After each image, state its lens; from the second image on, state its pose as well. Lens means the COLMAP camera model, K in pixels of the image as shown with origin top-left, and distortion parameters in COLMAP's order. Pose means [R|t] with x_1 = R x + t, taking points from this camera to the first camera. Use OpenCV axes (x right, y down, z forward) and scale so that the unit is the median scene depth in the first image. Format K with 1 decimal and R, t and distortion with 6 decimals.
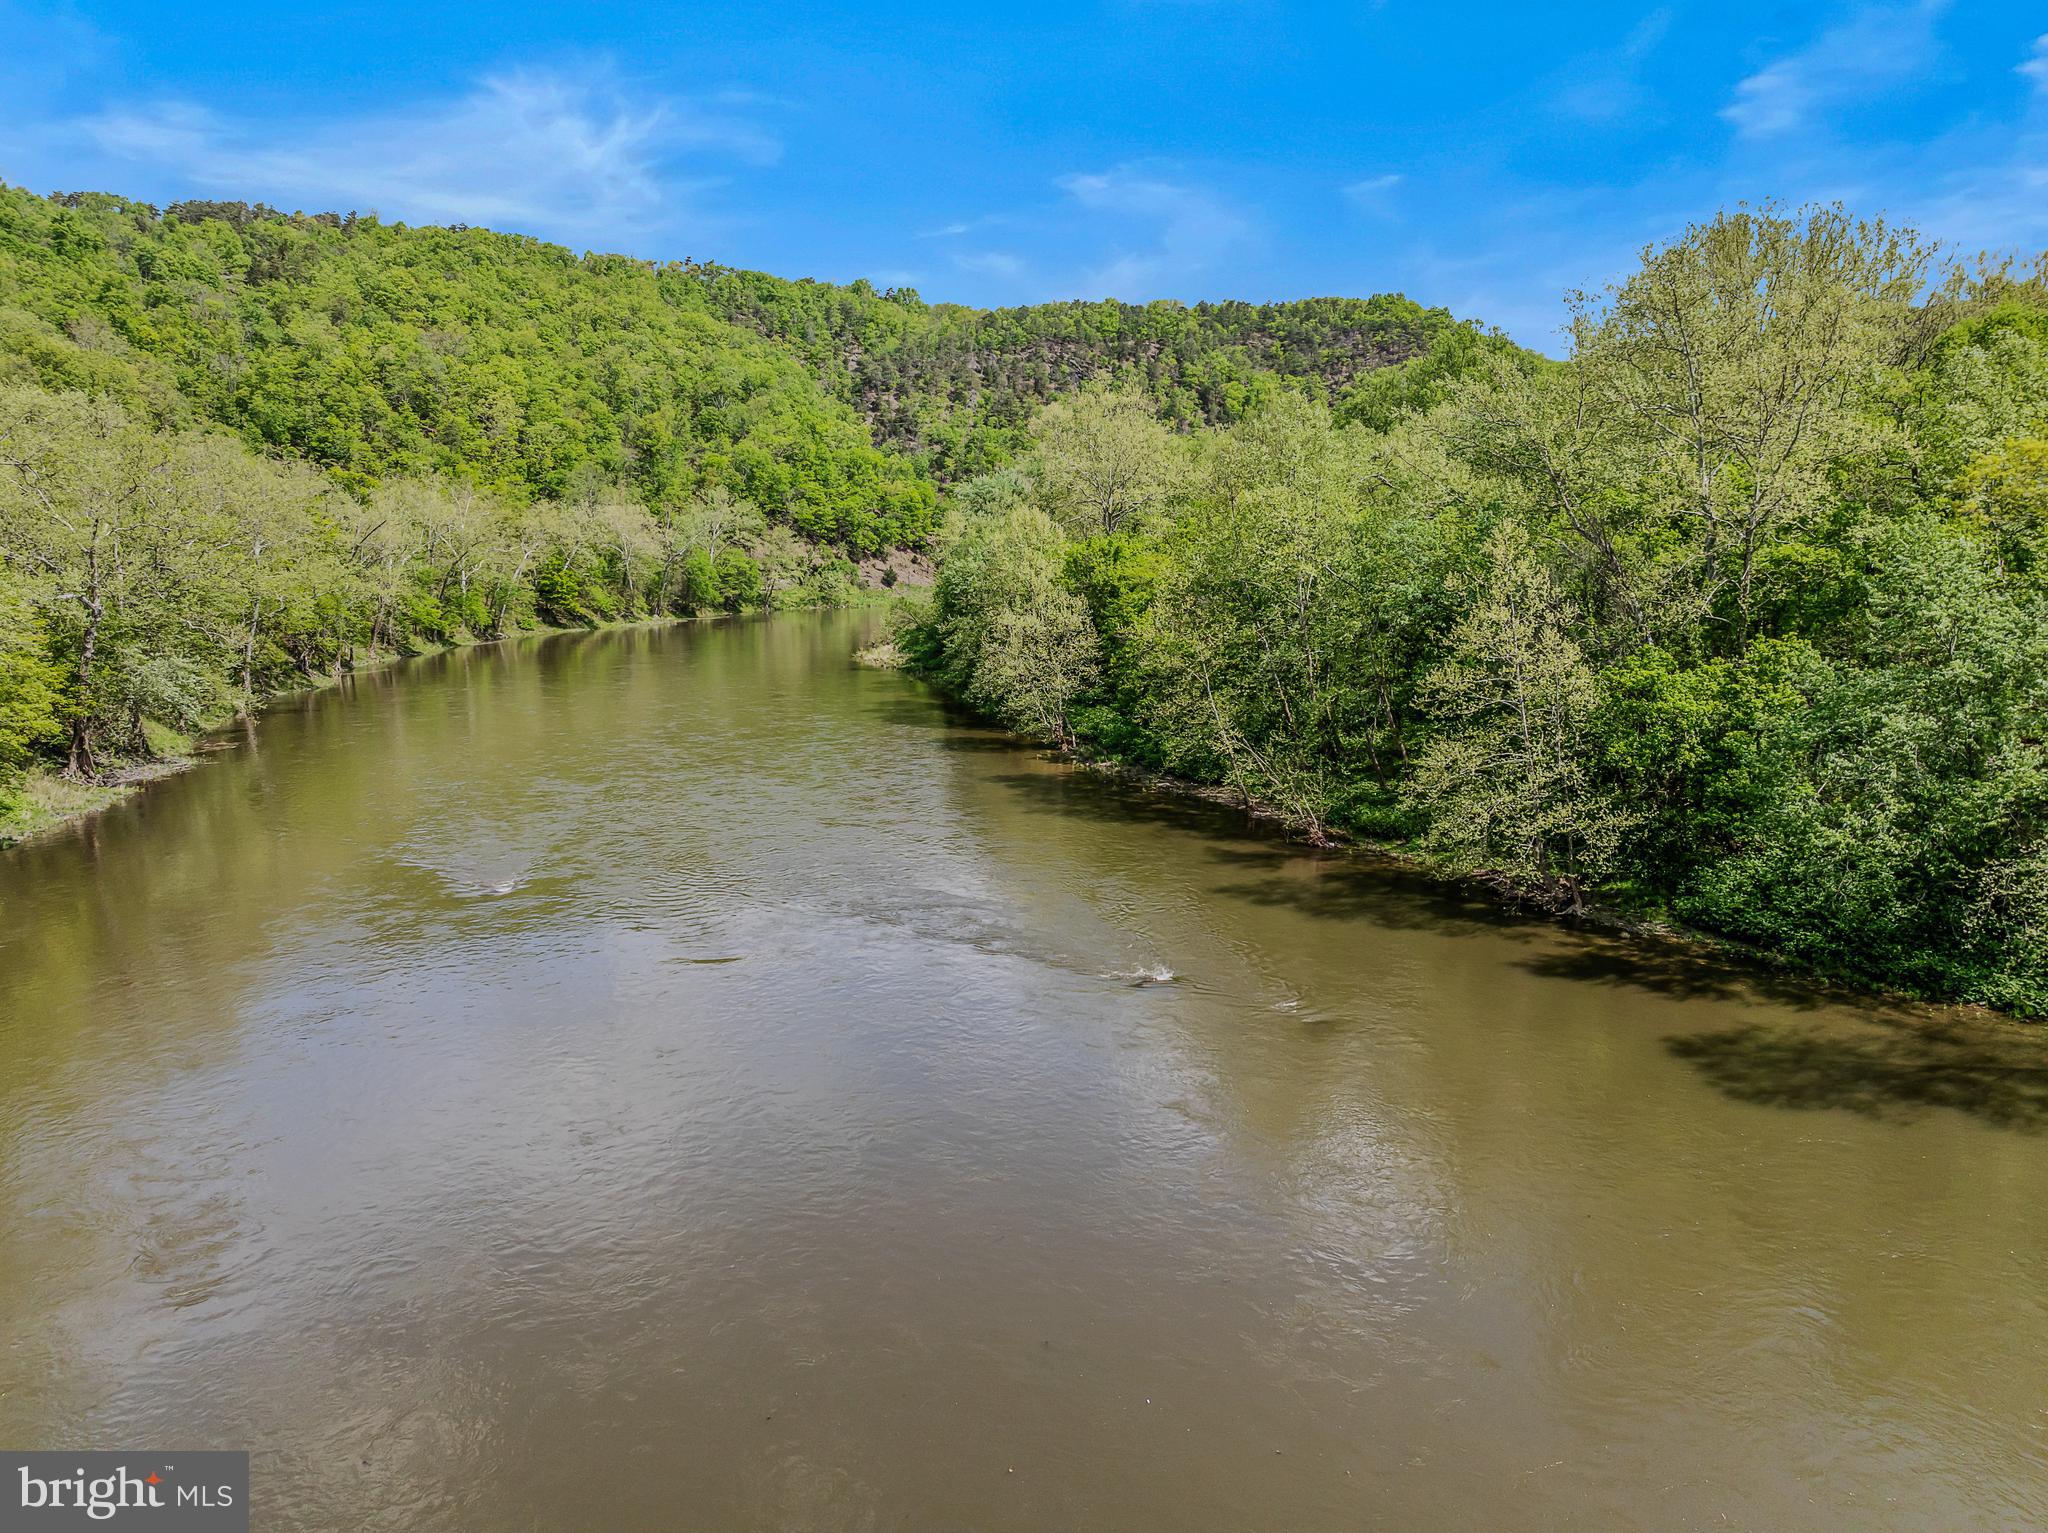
lens RADIAL K [[1457.7, 0, 1030.8], [0, 1457.7, 746.2], [0, 0, 1]] dist [-0.046387, 0.028046]
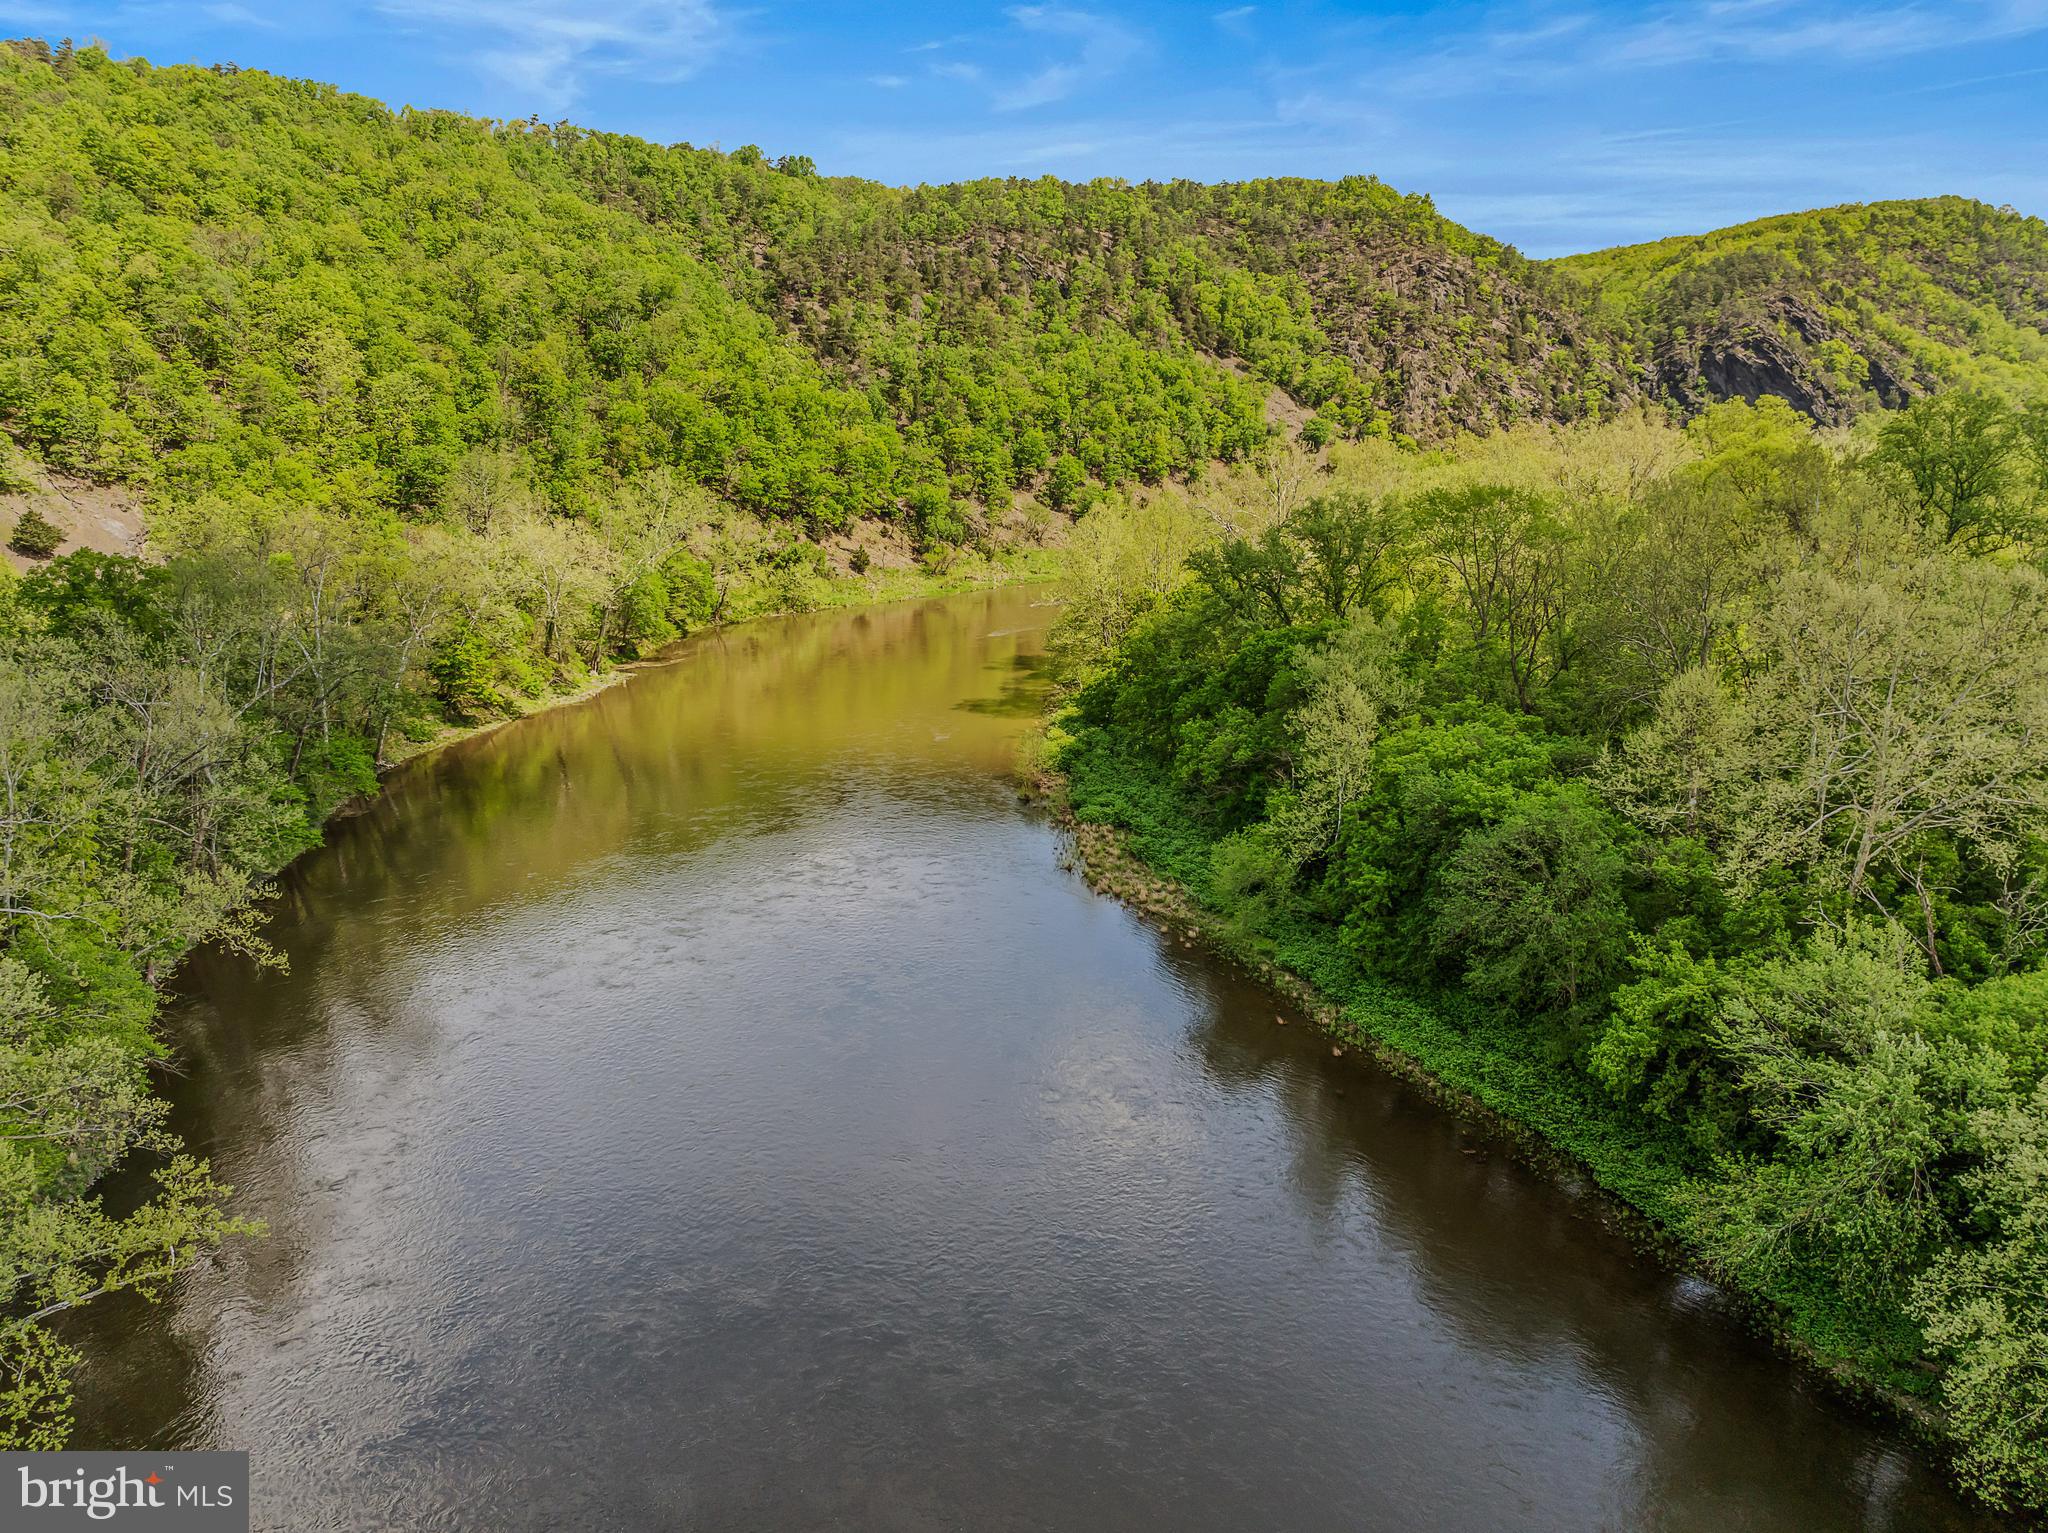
lens RADIAL K [[1457.7, 0, 1030.8], [0, 1457.7, 746.2], [0, 0, 1]] dist [-0.046387, 0.028046]
pose [[0.991361, -0.029373, 0.127831, -0.104117], [0.017702, 0.995648, 0.091496, -0.083473], [-0.129962, -0.088443, 0.987567, 0.215587]]
